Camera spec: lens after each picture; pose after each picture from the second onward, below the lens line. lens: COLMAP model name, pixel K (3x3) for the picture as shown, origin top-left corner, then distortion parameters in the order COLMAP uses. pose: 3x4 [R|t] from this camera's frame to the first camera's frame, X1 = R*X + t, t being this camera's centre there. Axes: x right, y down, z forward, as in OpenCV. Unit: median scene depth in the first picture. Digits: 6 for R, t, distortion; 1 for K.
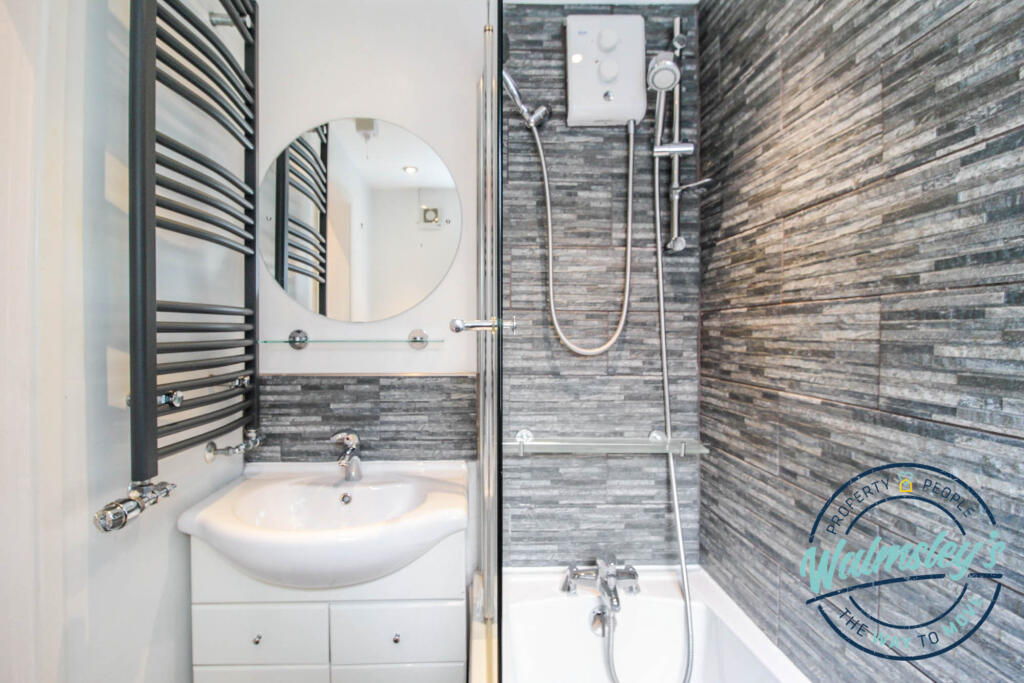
lens RADIAL K [[520.0, 0, 503.0], [0, 520.0, 332.4], [0, 0, 1]] dist [-0.016298, -0.001489]
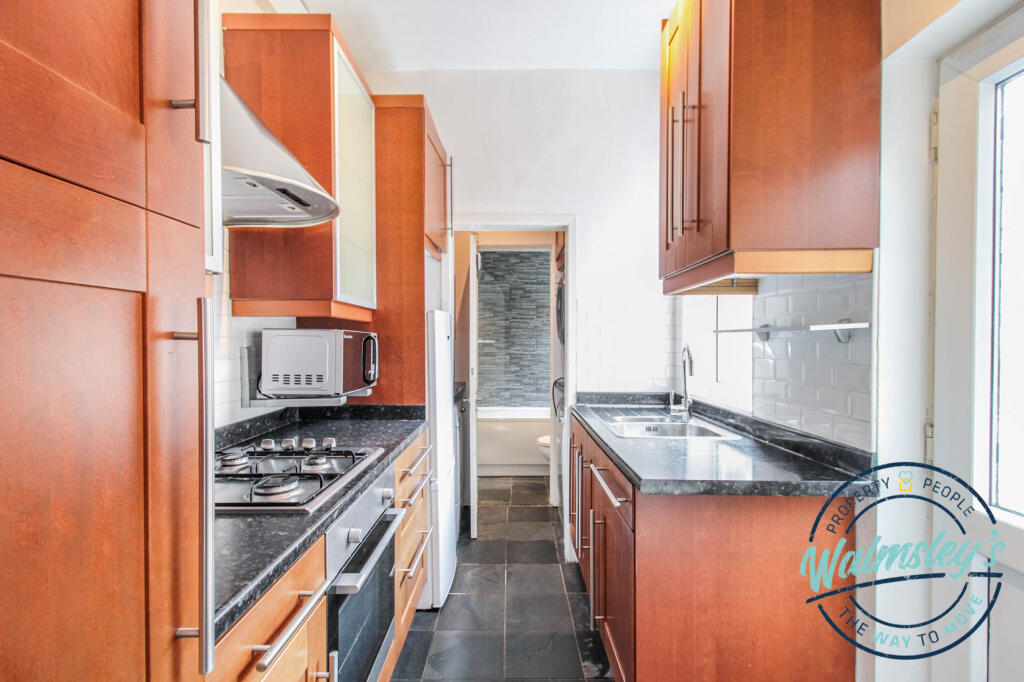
lens RADIAL K [[478.8, 0, 514.9], [0, 478.8, 348.7], [0, 0, 1]] dist [0.010129, -0.005181]
pose [[0.020127, -0.012401, 0.999721, -3.936474], [-0.000254, 0.999923, 0.012409, 0.005457], [-0.999797, -0.000503, 0.020122, 0.360981]]
